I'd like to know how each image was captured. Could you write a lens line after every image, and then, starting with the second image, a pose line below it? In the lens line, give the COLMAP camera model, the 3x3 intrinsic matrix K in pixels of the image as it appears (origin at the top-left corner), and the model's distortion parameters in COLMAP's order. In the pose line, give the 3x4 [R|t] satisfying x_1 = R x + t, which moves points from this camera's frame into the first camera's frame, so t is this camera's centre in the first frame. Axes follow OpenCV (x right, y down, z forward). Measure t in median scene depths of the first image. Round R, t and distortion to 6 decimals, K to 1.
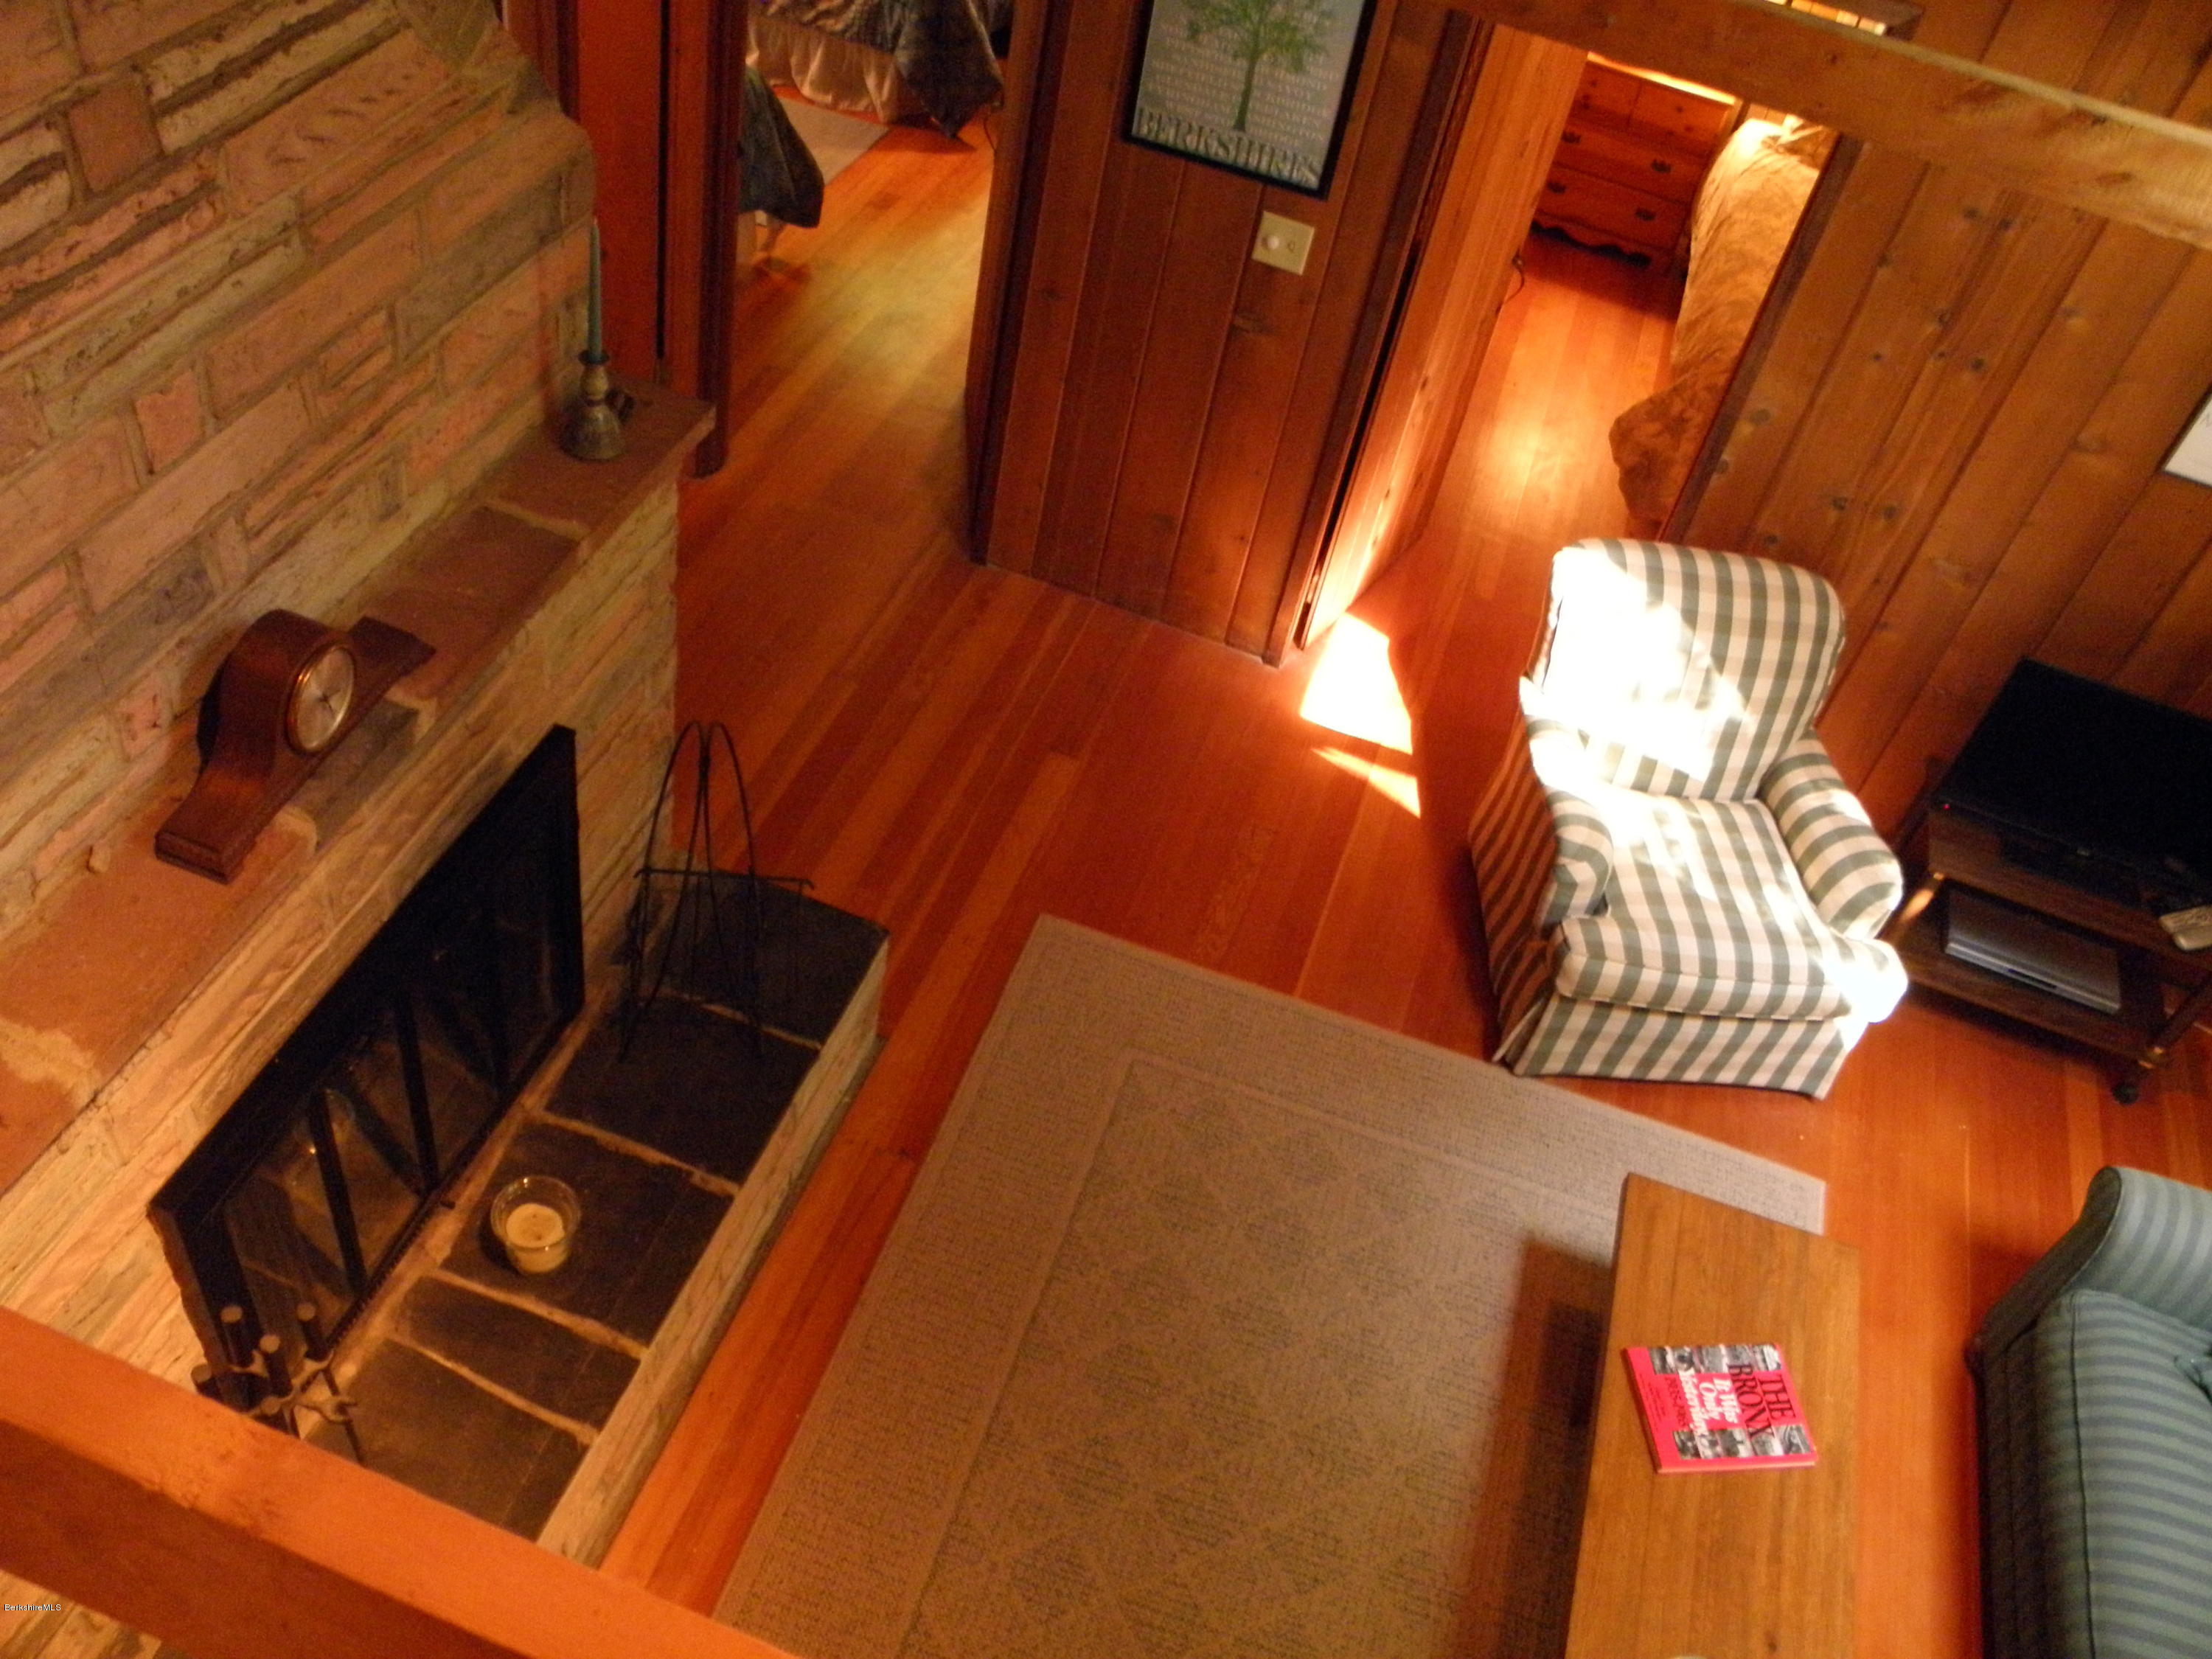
lens RADIAL K [[1870.0, 0, 1109.1], [0, 1870.0, 824.3], [0, 0, 1]] dist [-0.153665, 0.112872]
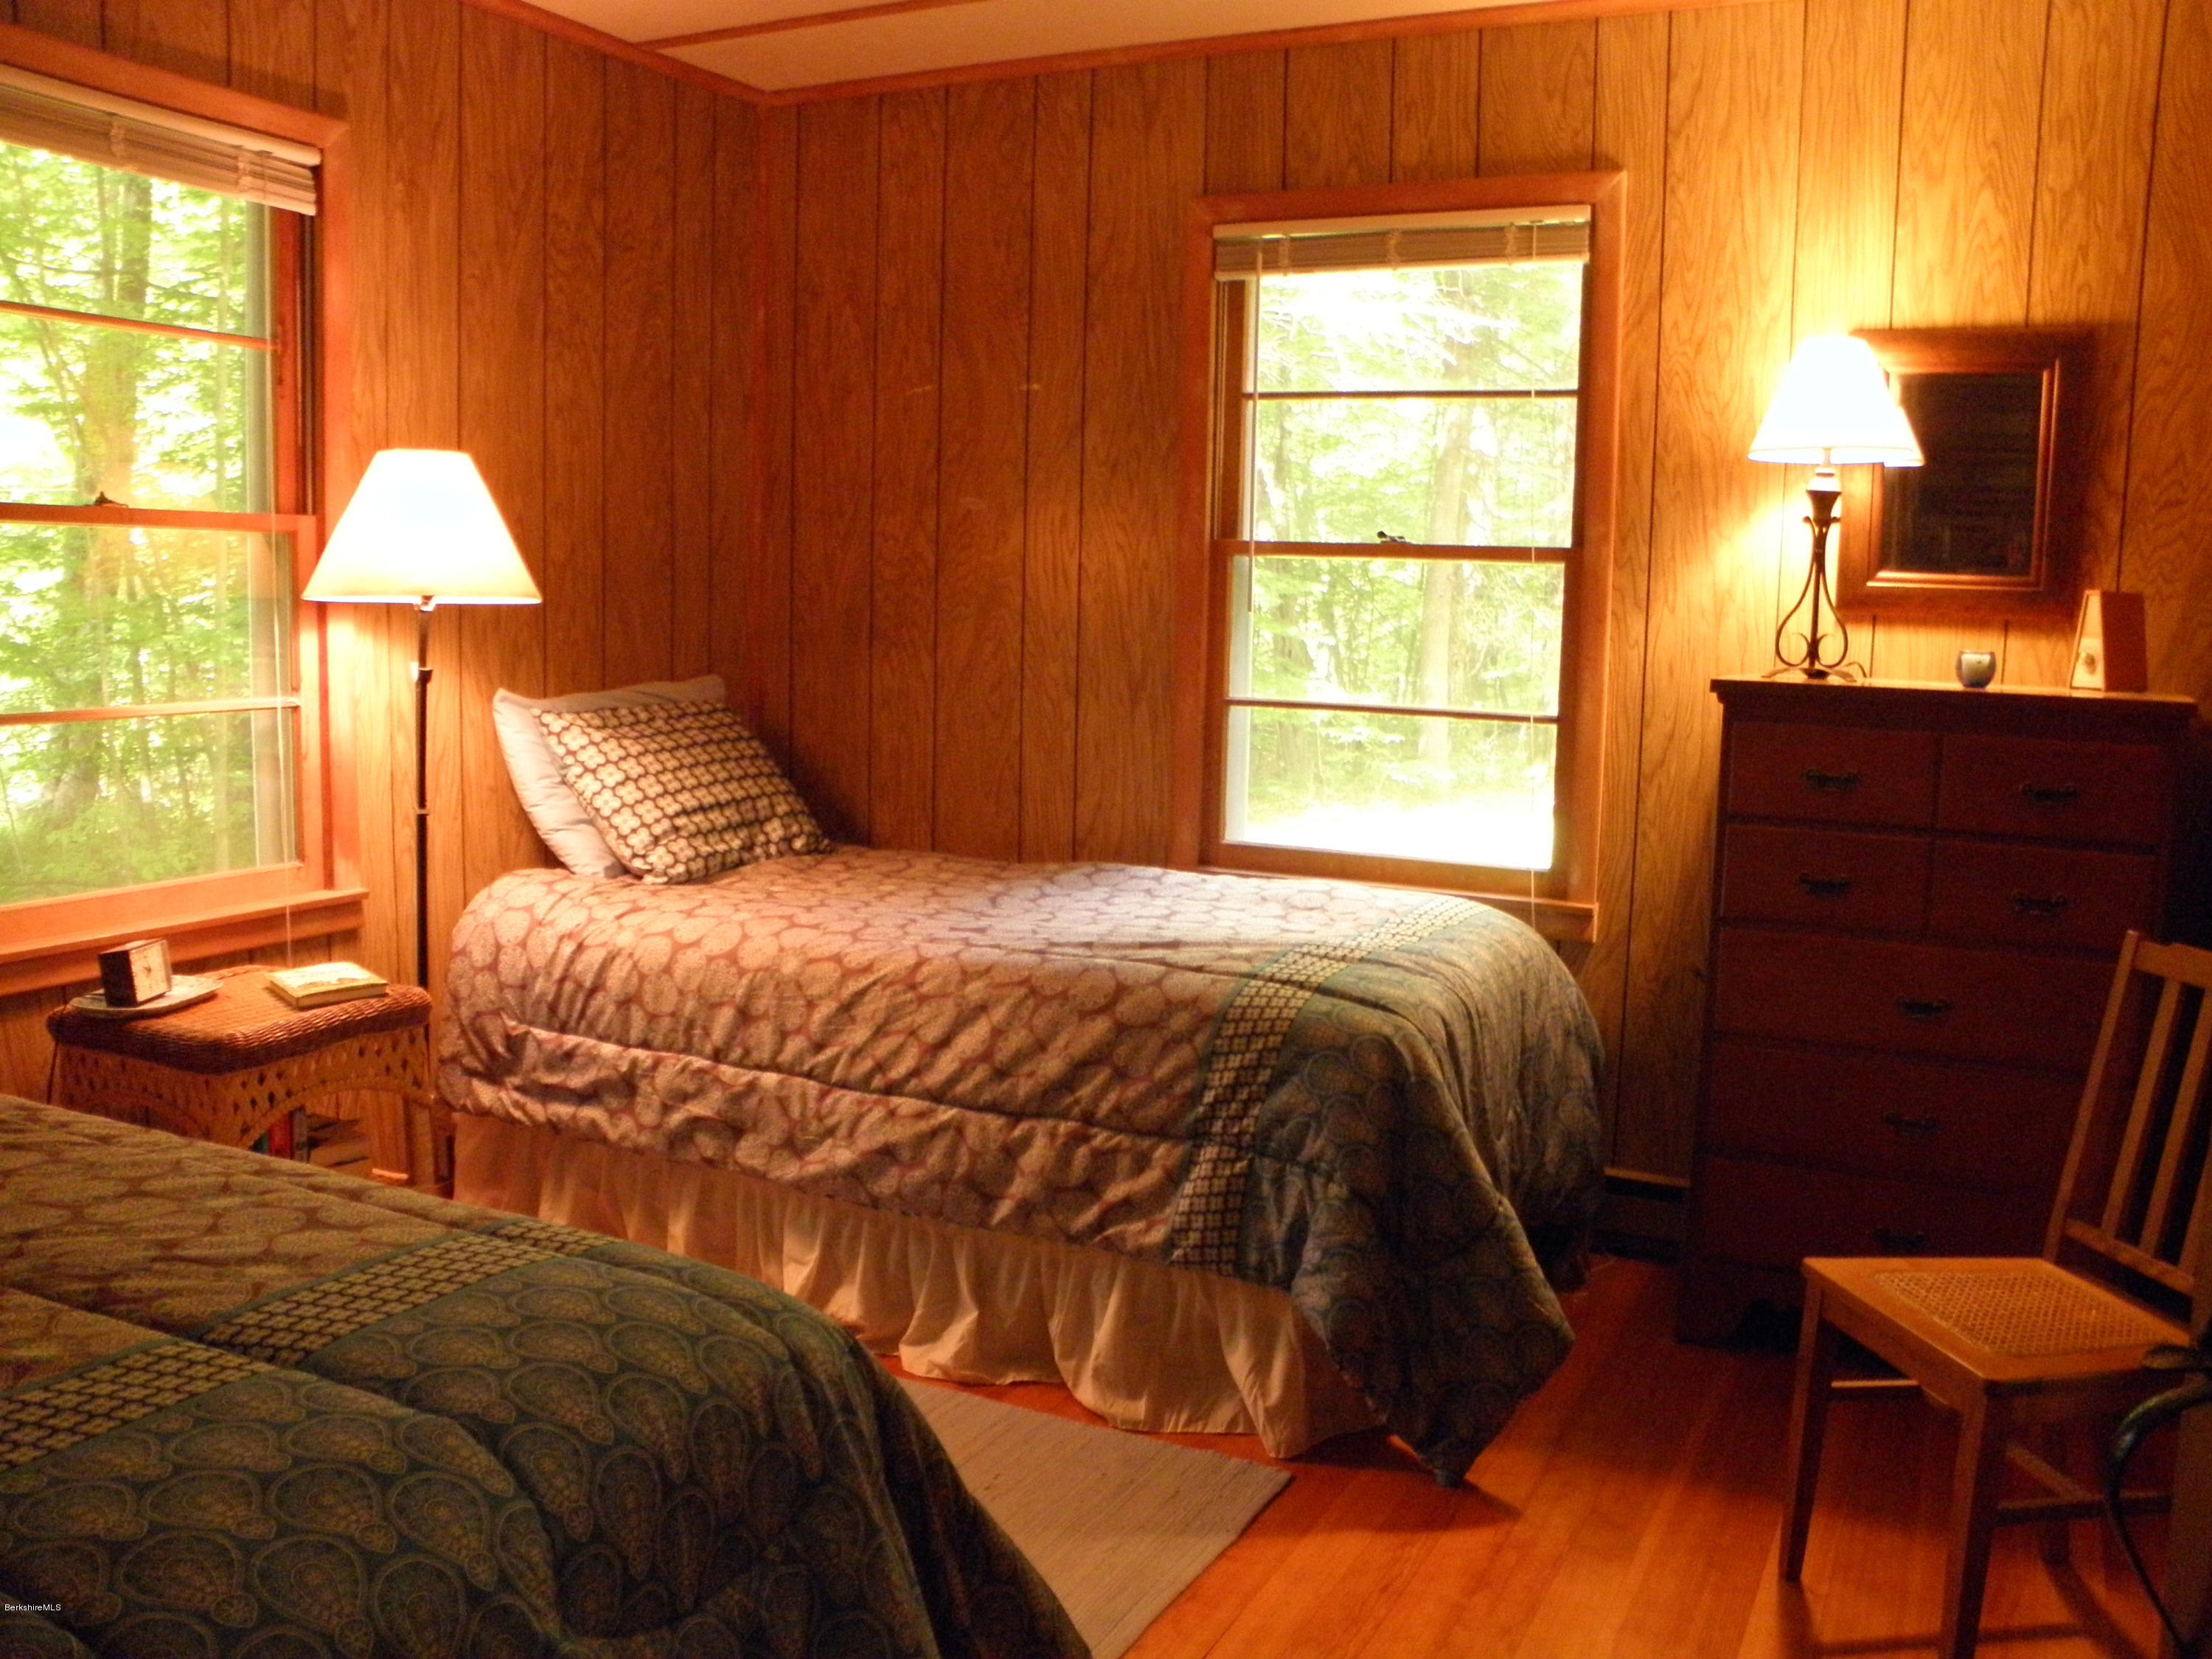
lens RADIAL K [[1870.0, 0, 1108.8], [0, 1870.0, 829.7], [0, 0, 1]] dist [-0.153665, 0.112872]
pose [[0.978680, -0.123871, -0.163835, -0.077551], [-0.006339, 0.779072, -0.626902, -0.243582], [0.205294, 0.614575, 0.761677, 0.614191]]
